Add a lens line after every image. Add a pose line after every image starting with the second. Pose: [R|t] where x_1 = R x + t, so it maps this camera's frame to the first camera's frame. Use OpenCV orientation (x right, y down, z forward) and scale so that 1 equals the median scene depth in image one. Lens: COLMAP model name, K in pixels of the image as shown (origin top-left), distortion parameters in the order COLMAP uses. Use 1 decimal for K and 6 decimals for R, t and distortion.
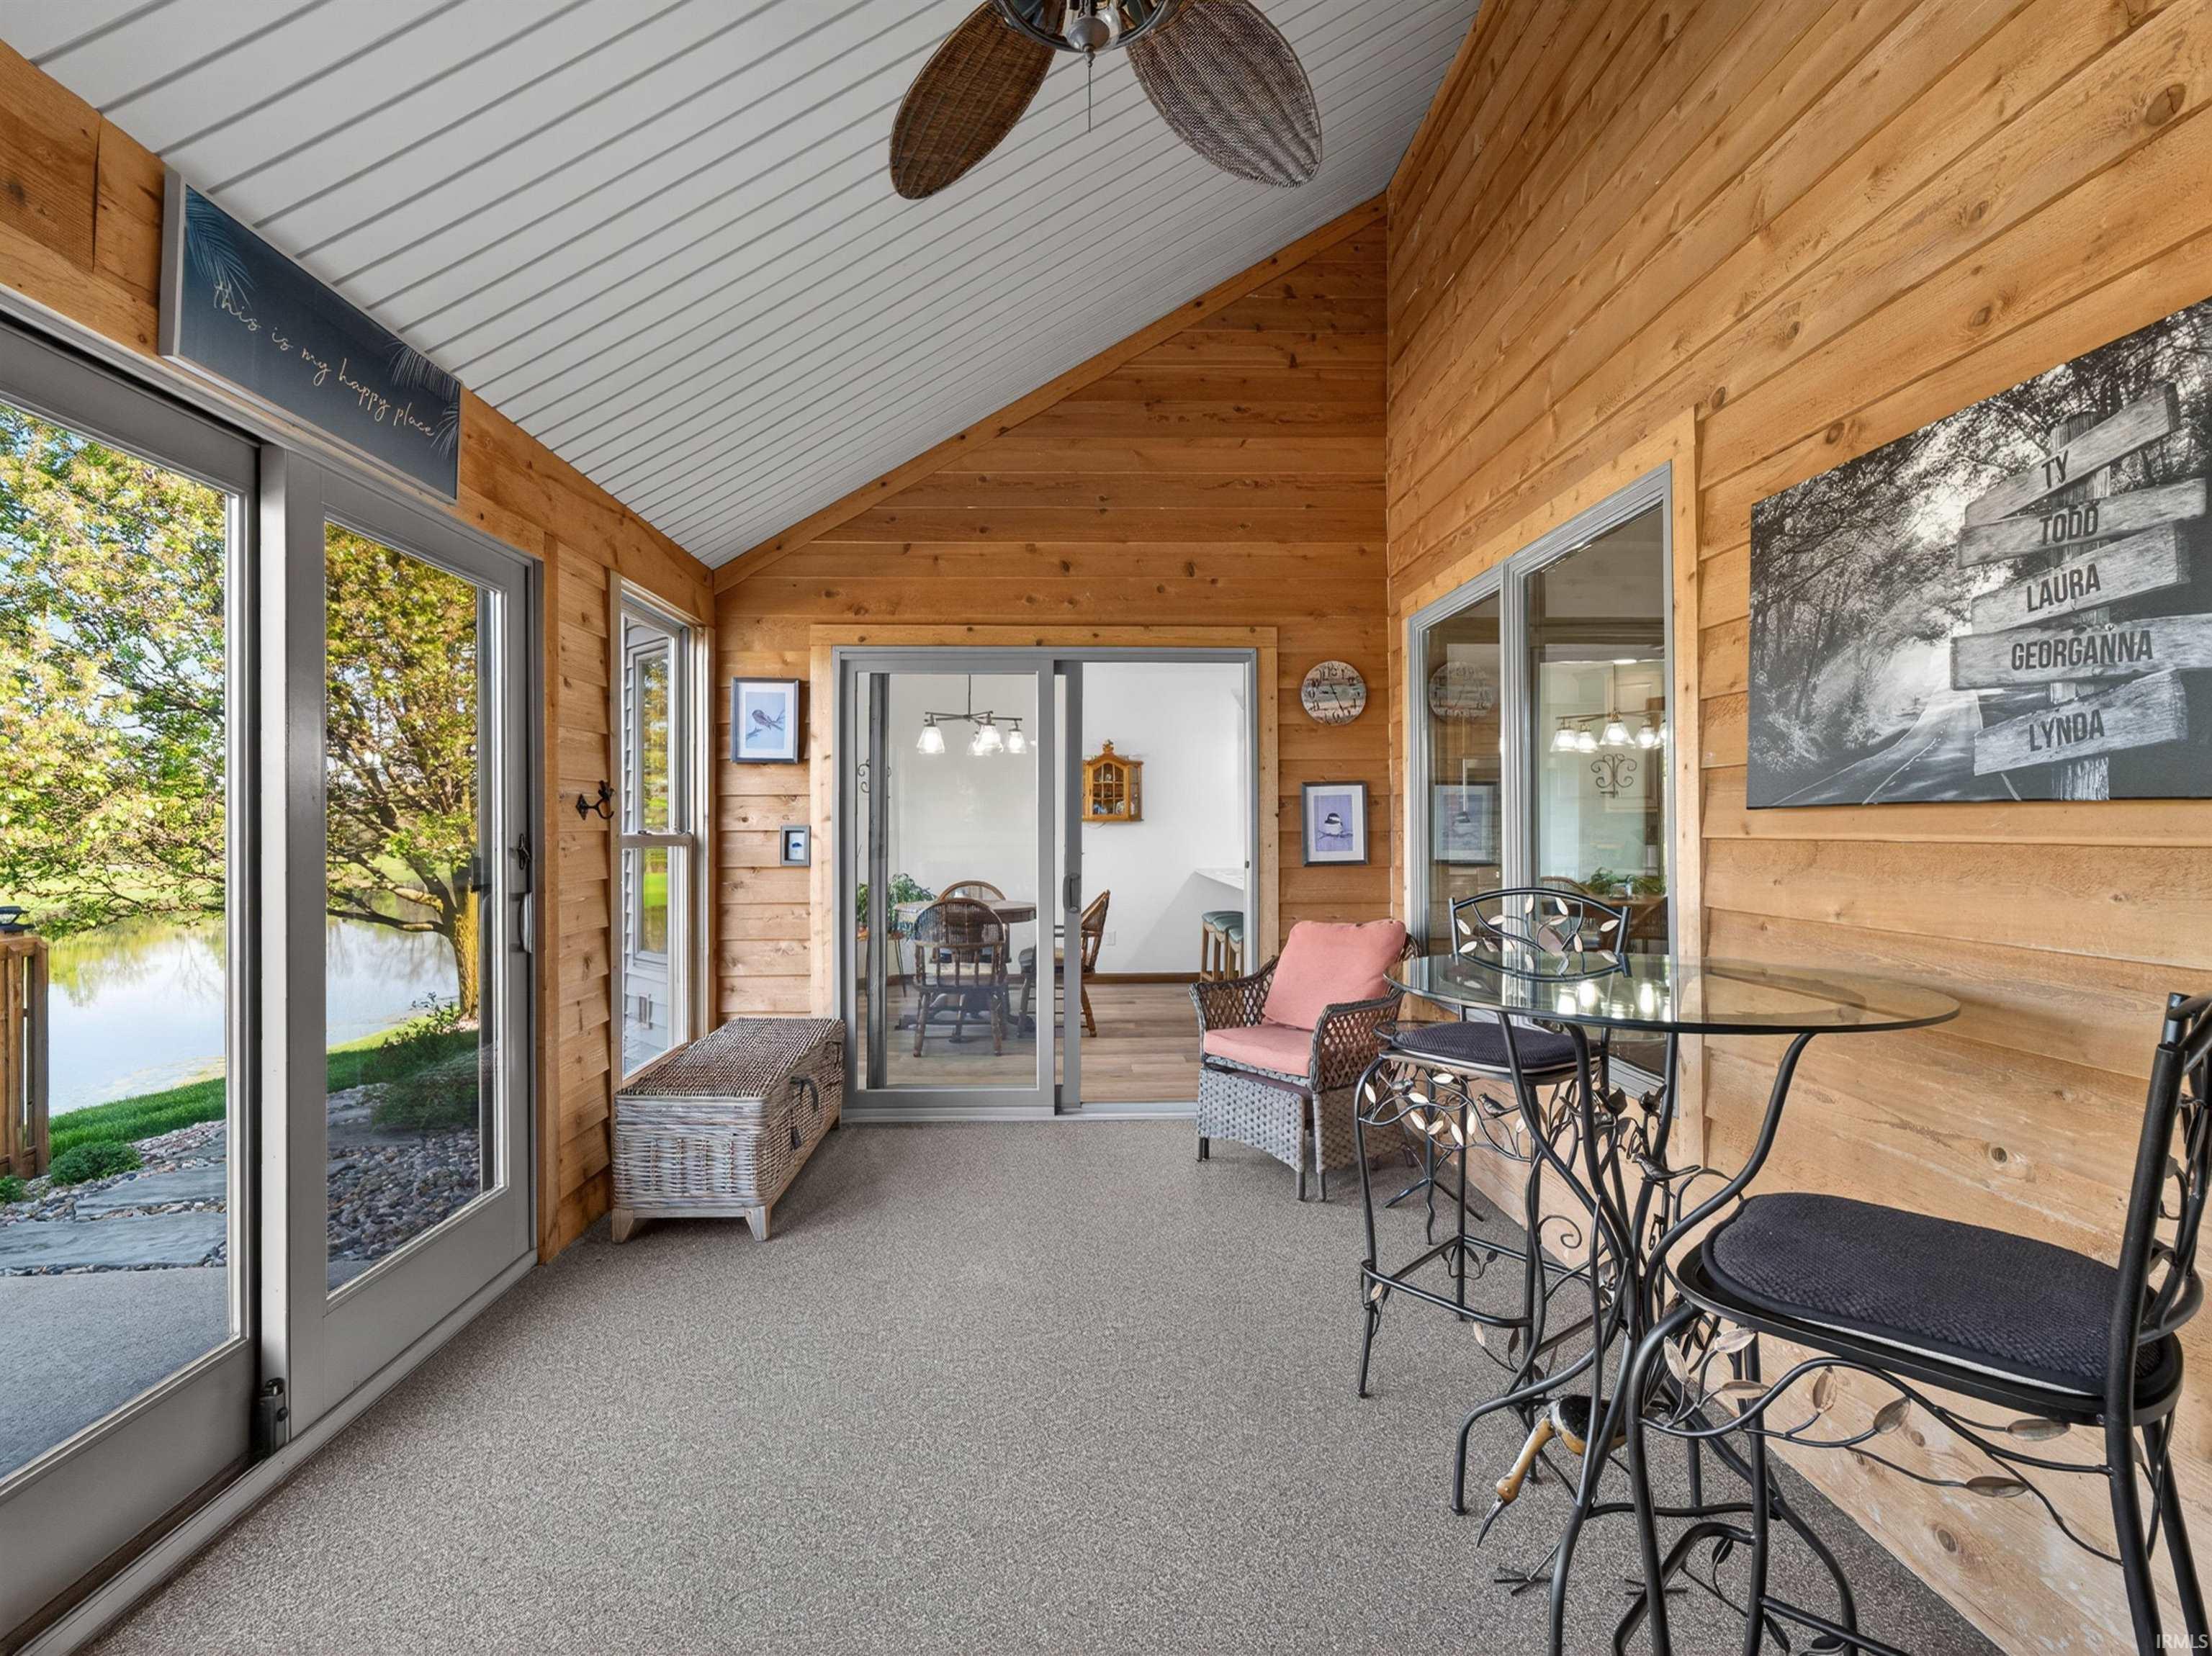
lens RADIAL K [[1048.0, 0, 1104.0], [0, 1048.0, 825.7], [0, 0, 1]] dist [-0.006545, 0.001763]
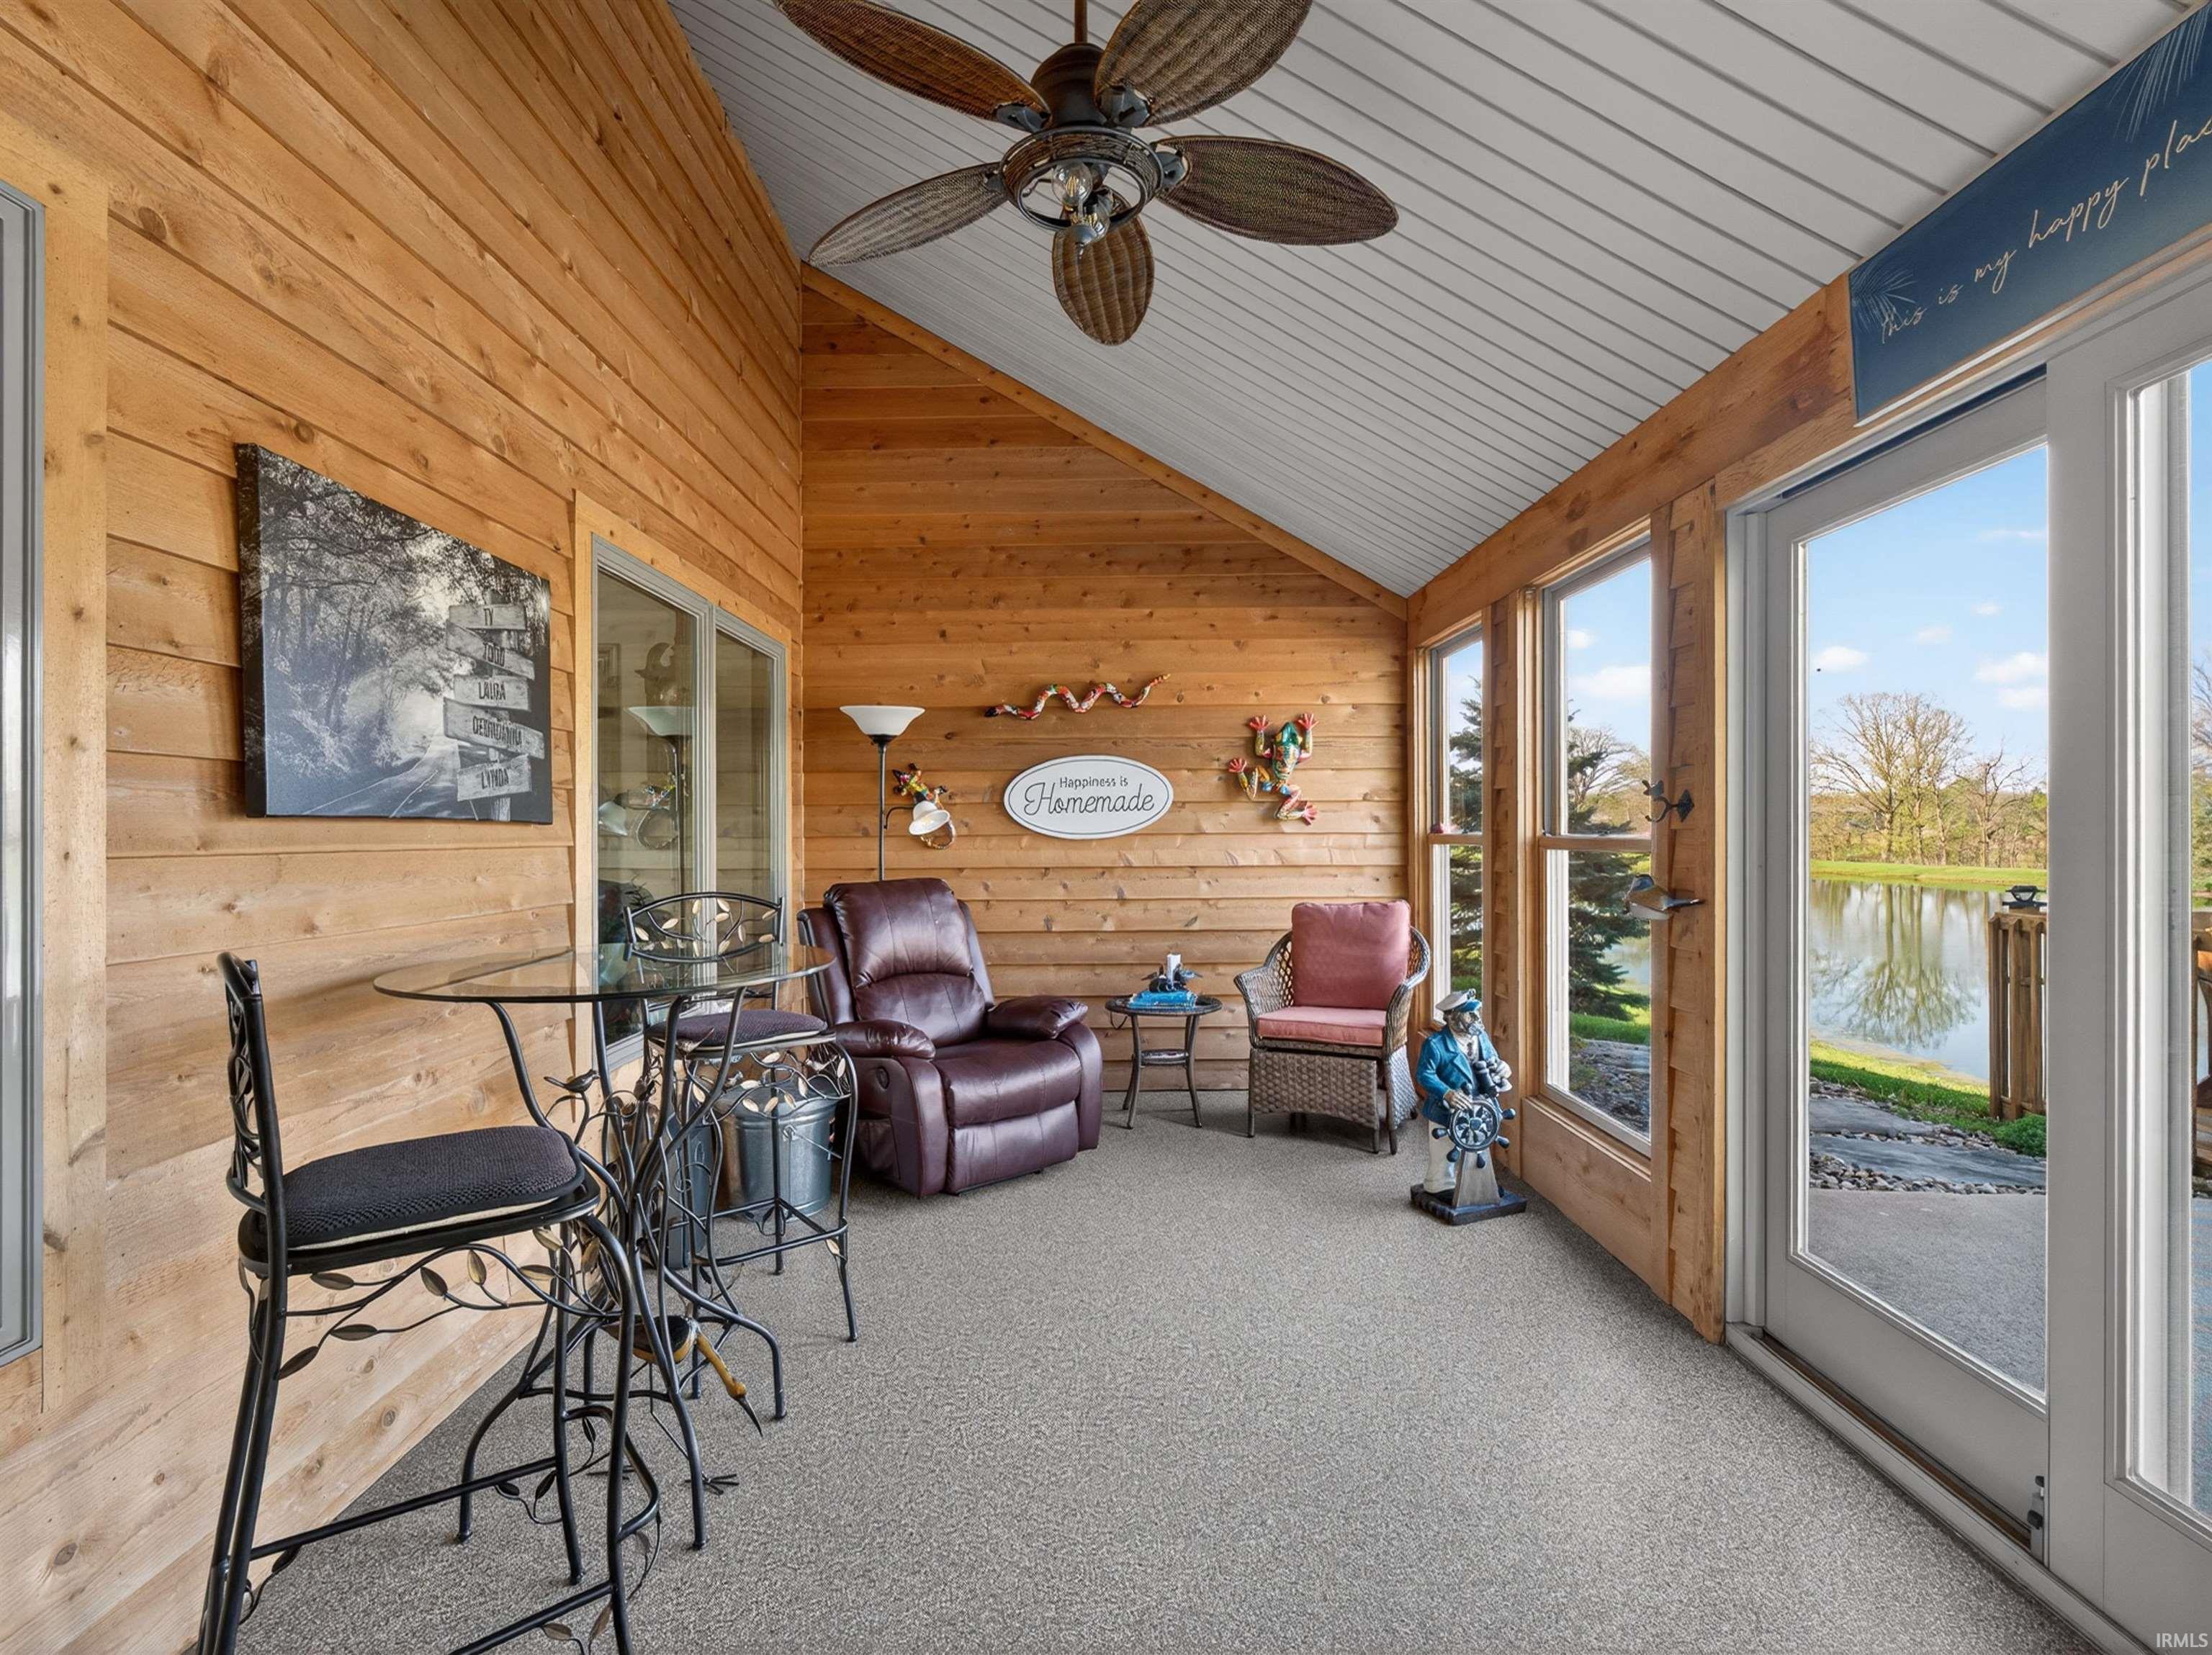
lens RADIAL K [[1048.0, 0, 1089.2], [0, 1048.0, 826.5], [0, 0, 1]] dist [-0.006545, 0.001763]
pose [[-0.998408, 0.009295, 0.055630, -0.087192], [0.008983, 0.999942, -0.005869, 0.002196], [-0.055681, -0.005360, -0.998434, 2.160166]]
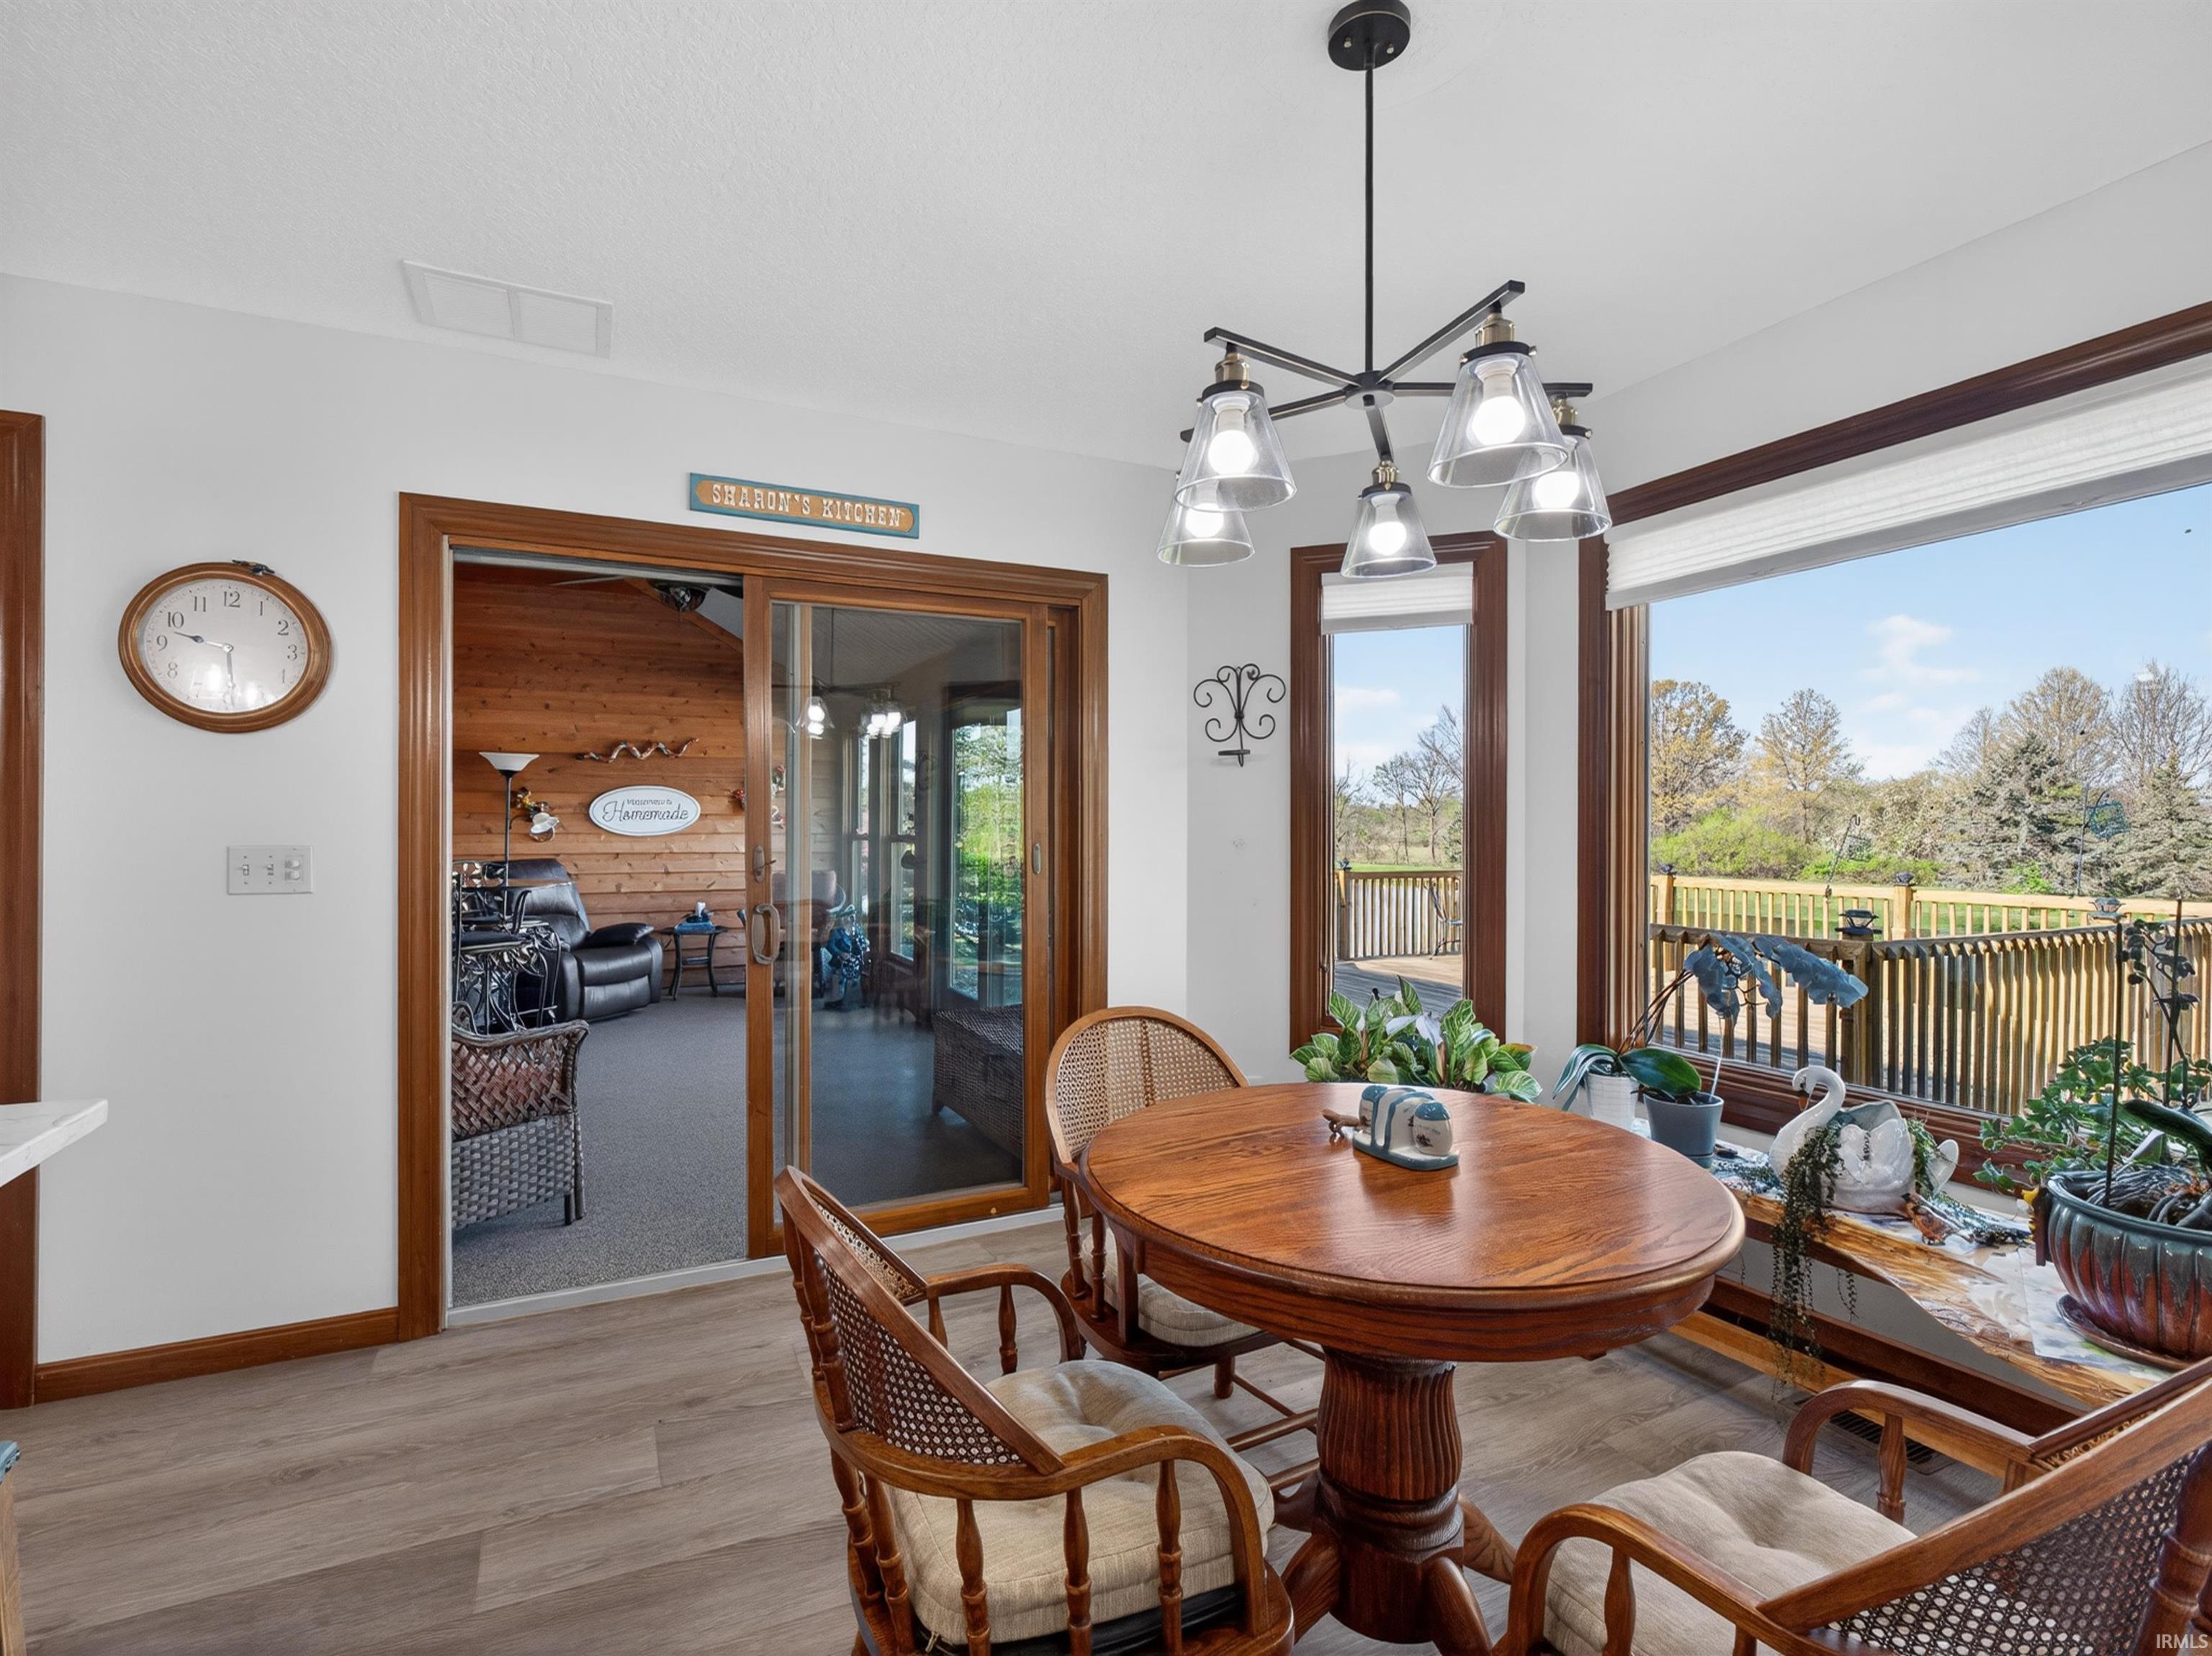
lens RADIAL K [[1048.0, 0, 1085.8], [0, 1048.0, 832.6], [0, 0, 1]] dist [-0.006545, 0.001763]
pose [[-0.918863, 0.001203, -0.394574, 0.030483], [0.000579, 0.999998, 0.001699, -0.001006], [0.394576, 0.001332, -0.918862, 3.488476]]
